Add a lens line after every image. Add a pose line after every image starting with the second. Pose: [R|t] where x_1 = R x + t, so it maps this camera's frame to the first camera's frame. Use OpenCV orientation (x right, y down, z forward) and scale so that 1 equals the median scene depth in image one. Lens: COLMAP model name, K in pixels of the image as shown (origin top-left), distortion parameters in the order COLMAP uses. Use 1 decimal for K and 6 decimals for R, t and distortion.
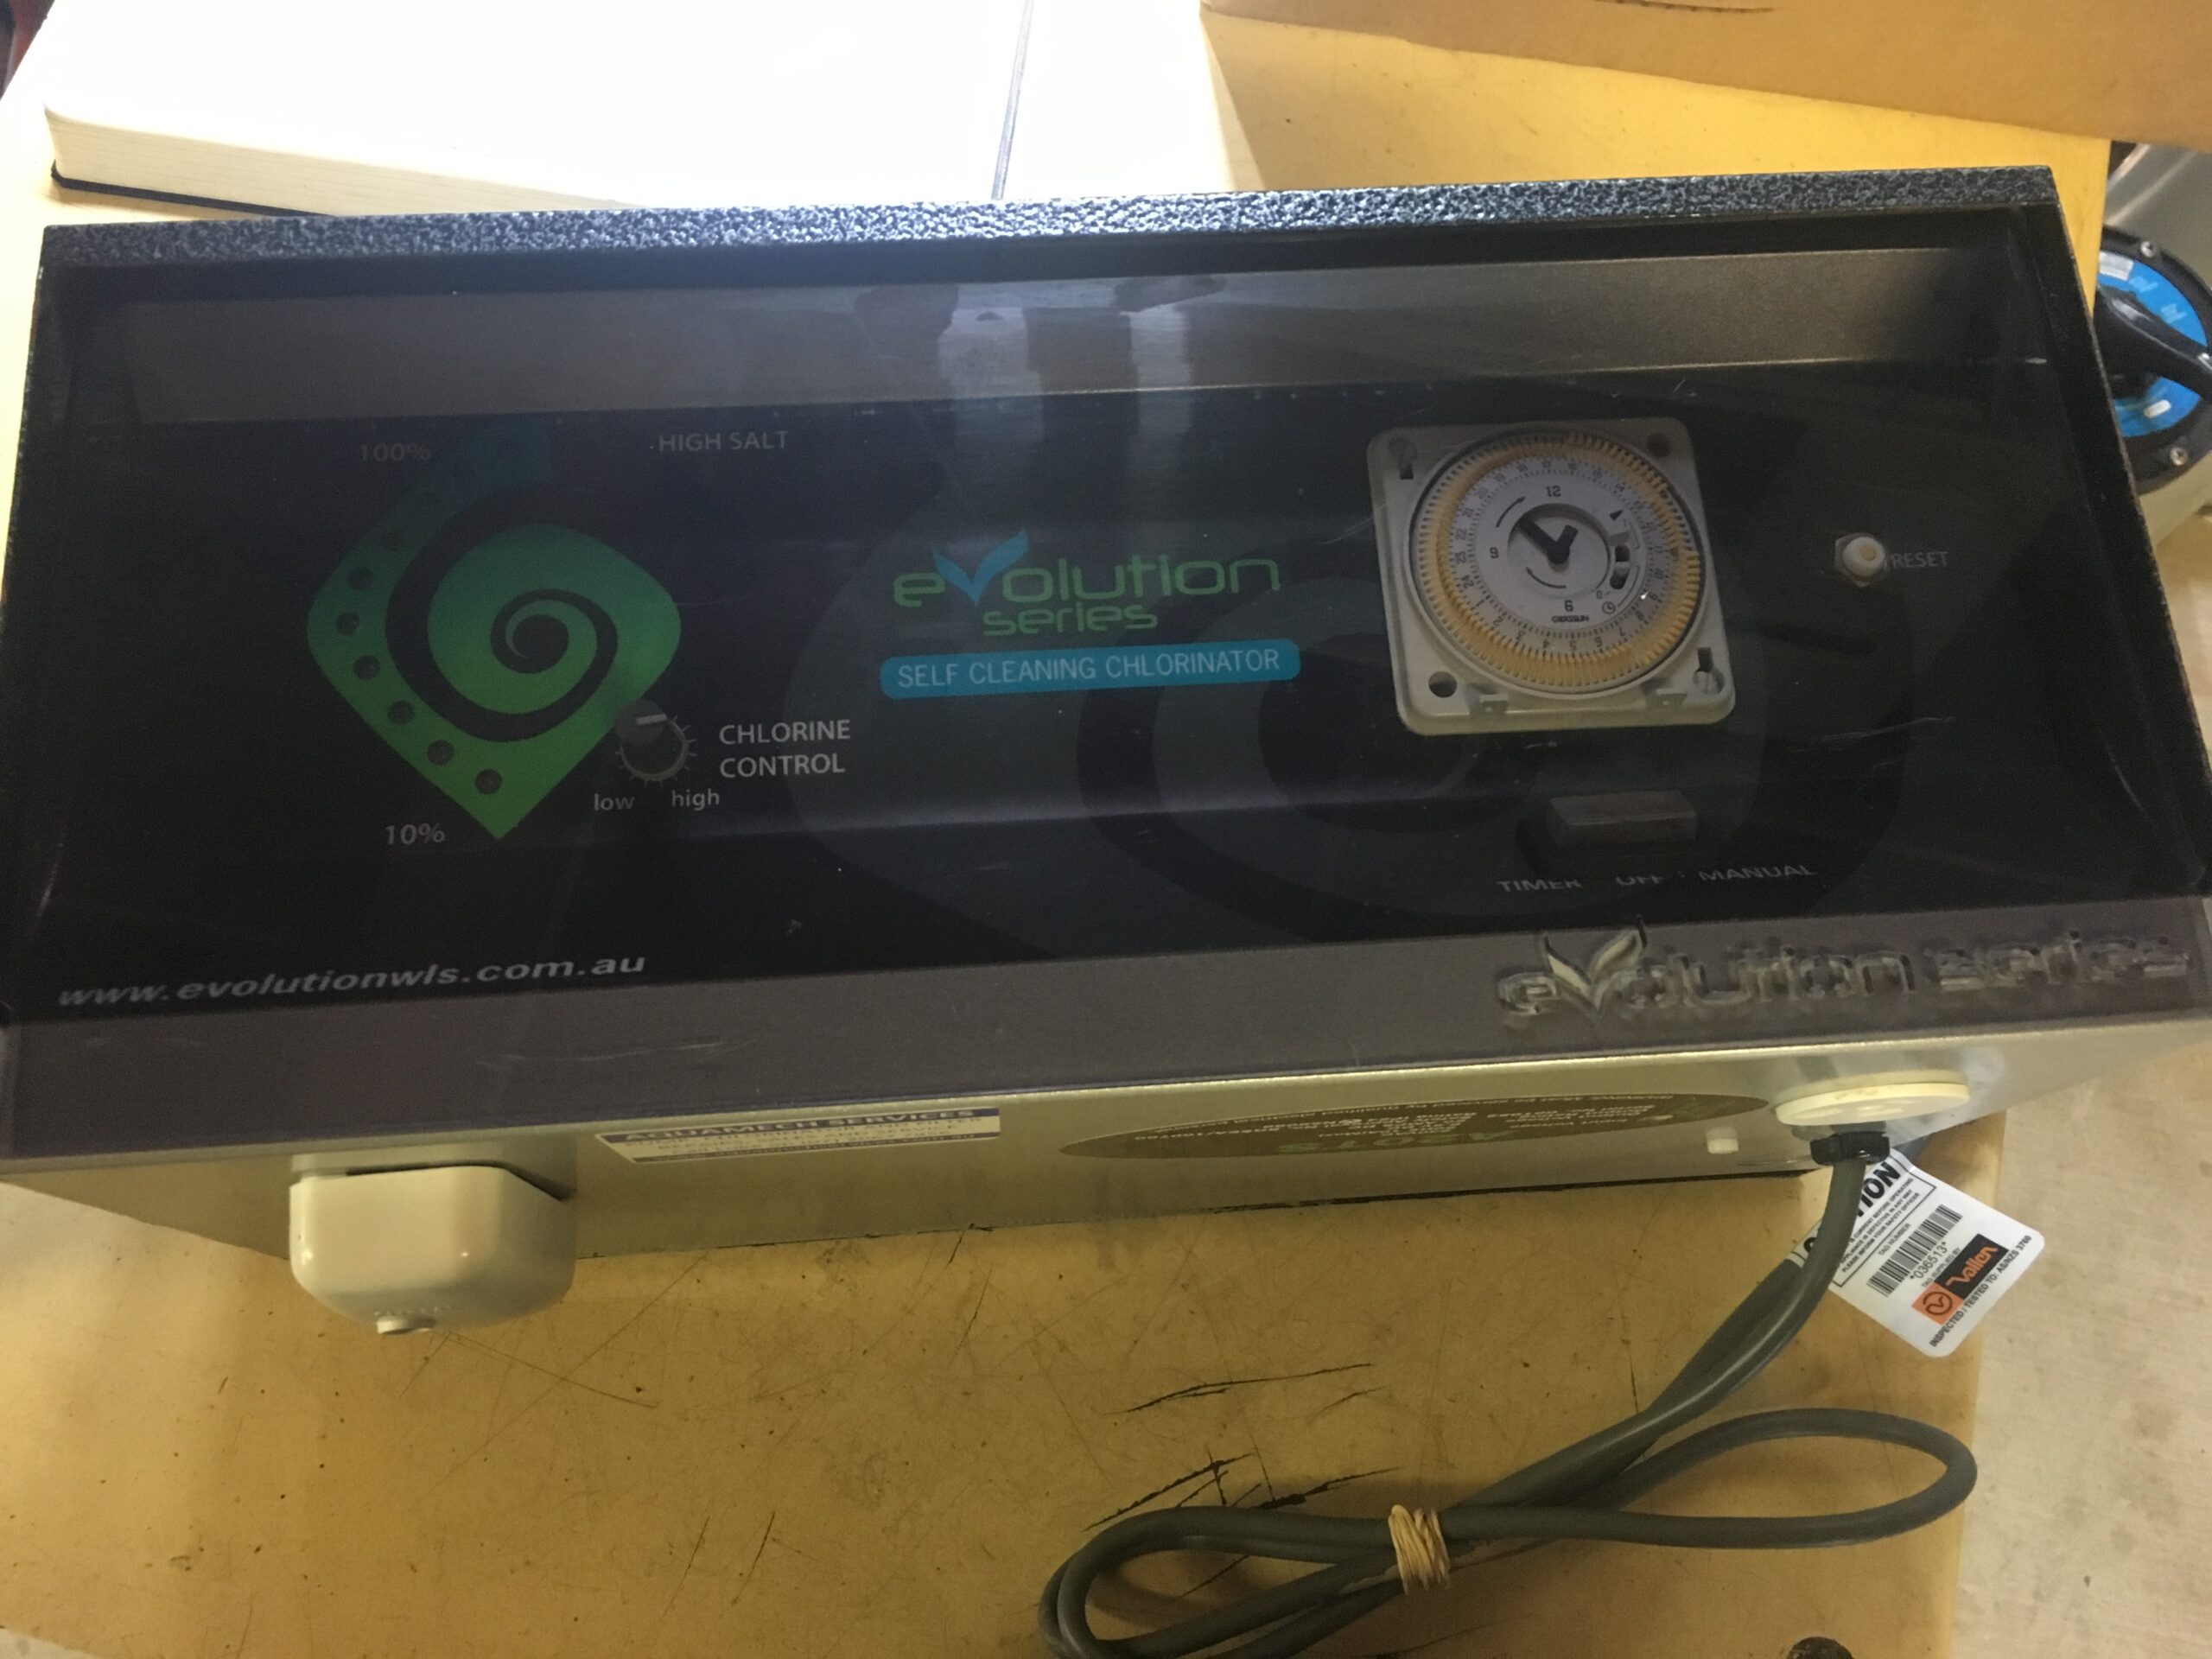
lens RADIAL K [[1890.9, 0, 1116.4], [0, 1890.9, 755.2], [0, 0, 1]] dist [0.094839, -0.148812]
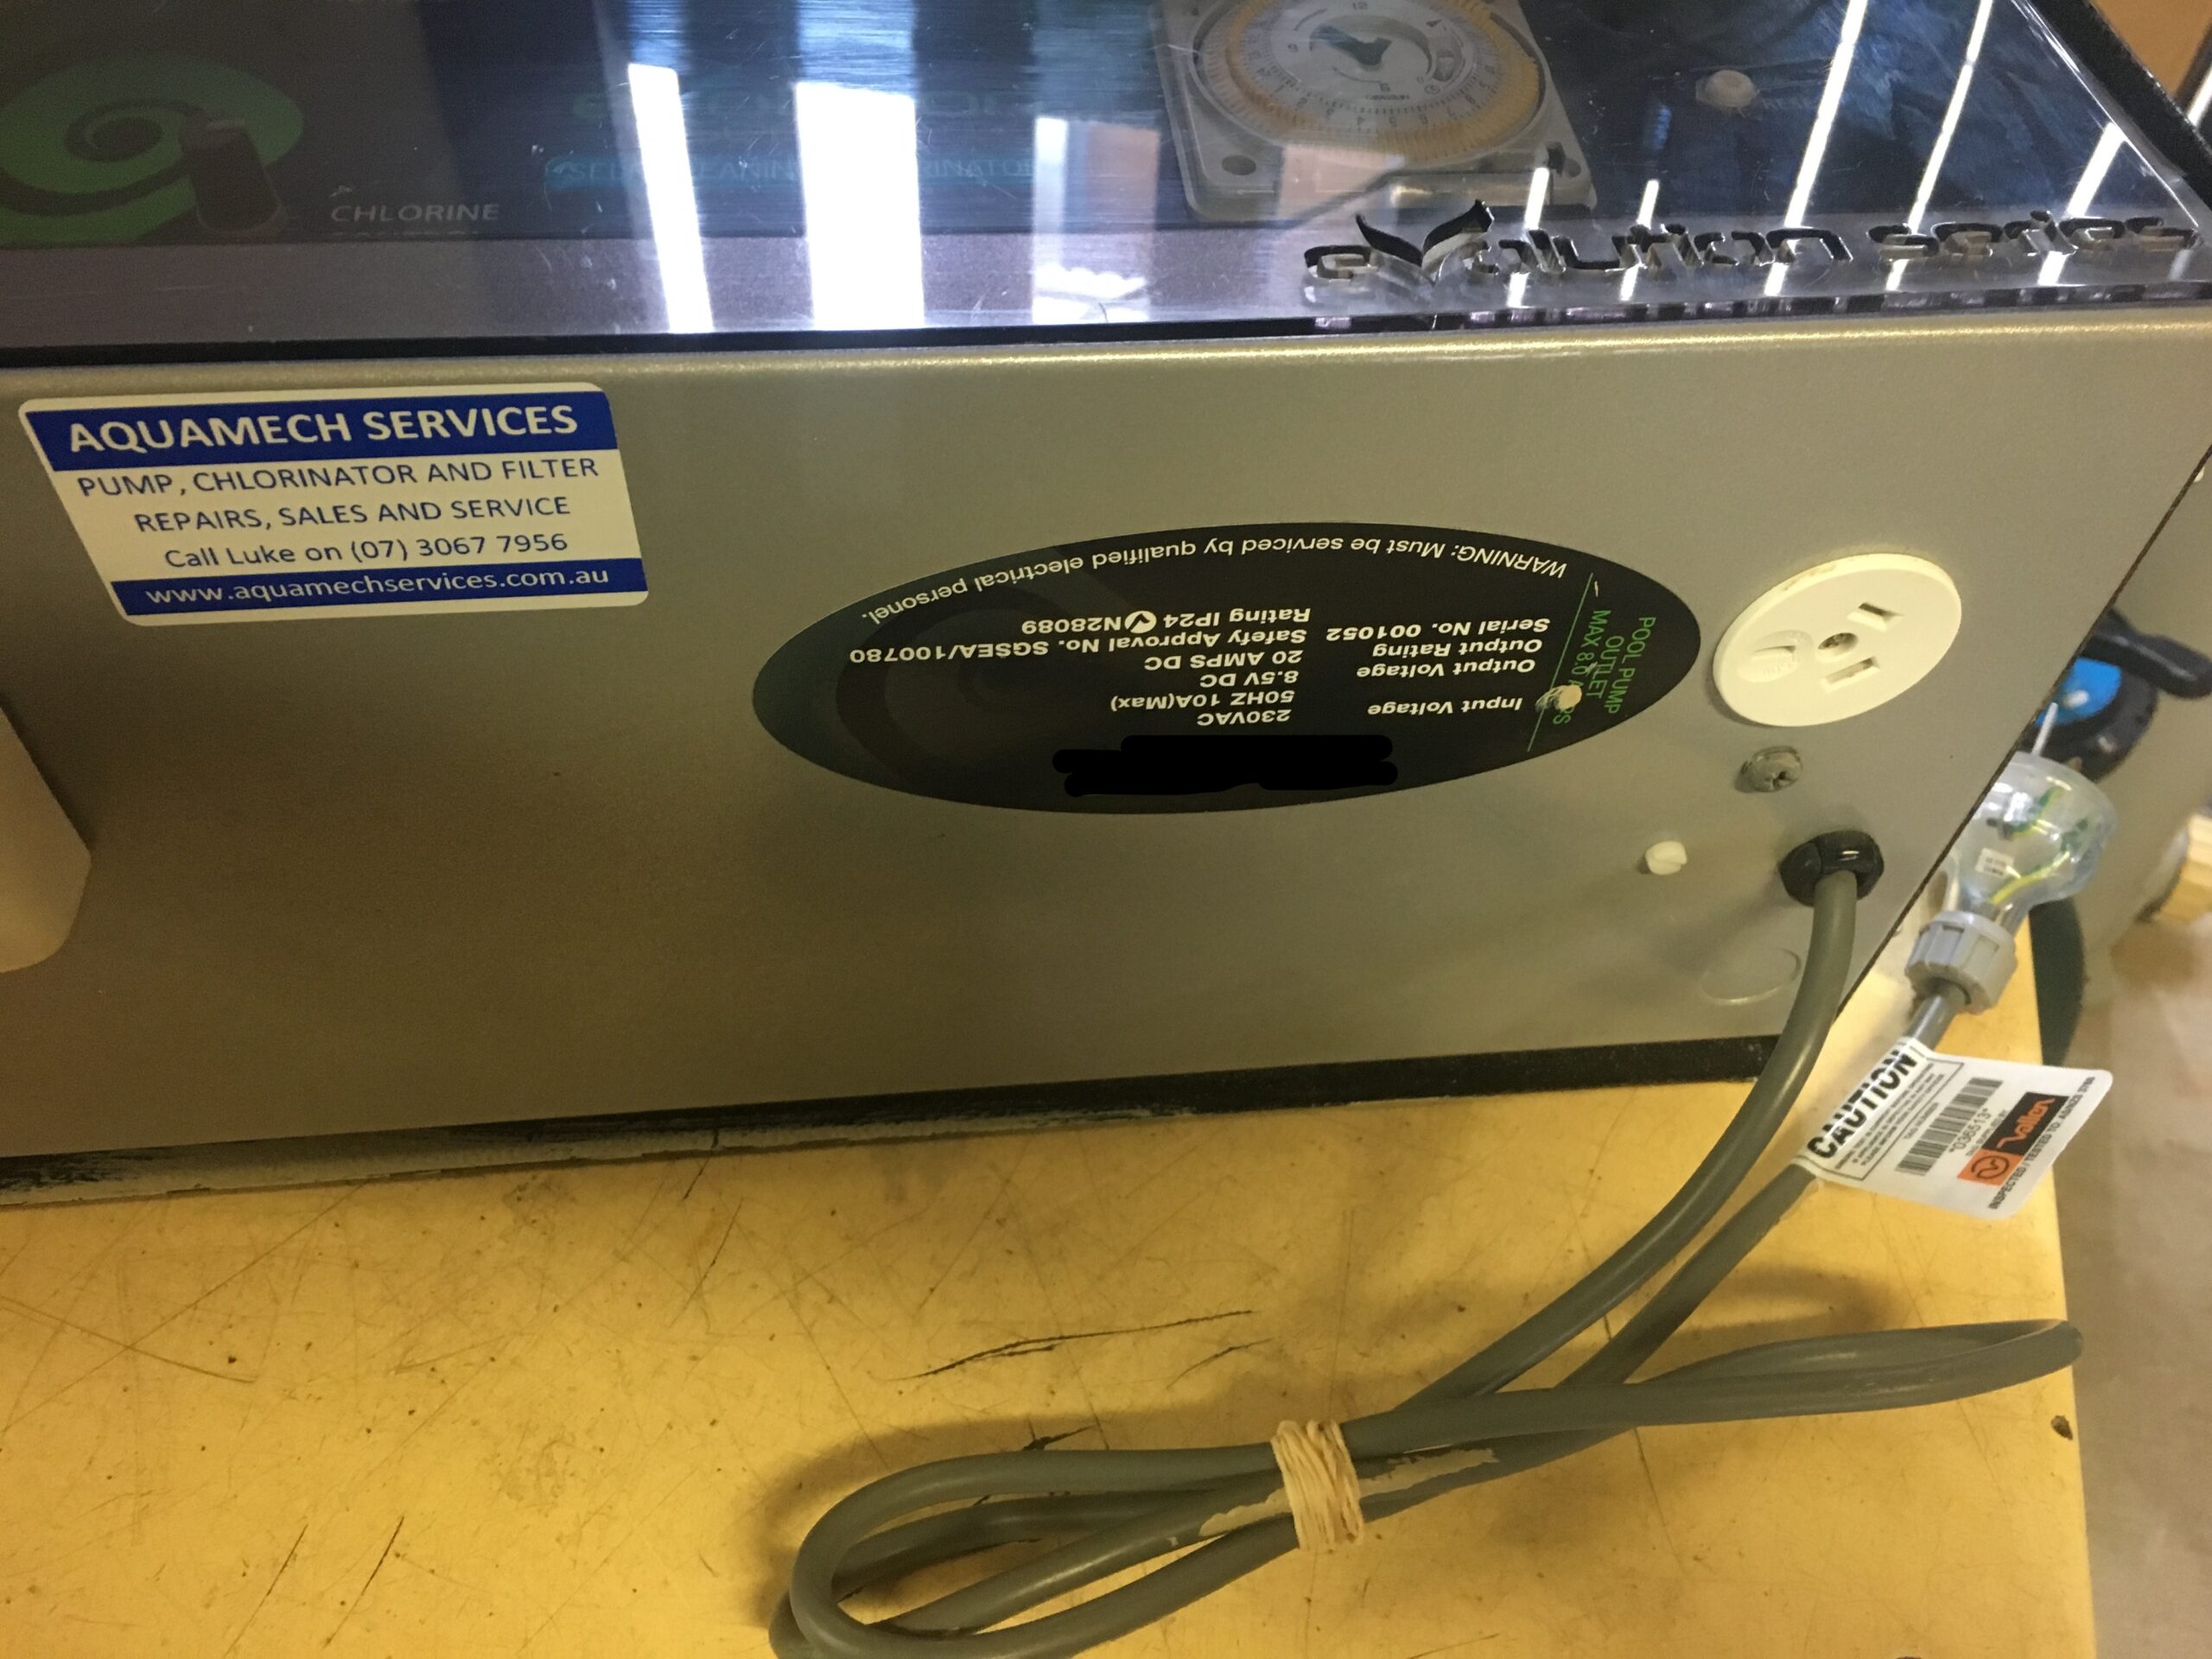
lens RADIAL K [[1890.9, 0, 1116.4], [0, 1890.9, 755.2], [0, 0, 1]] dist [0.094839, -0.148812]
pose [[0.999170, -0.030390, 0.027130, 0.068888], [0.037657, 0.943053, -0.330505, 0.365443], [-0.015541, 0.331252, 0.943414, 0.238579]]
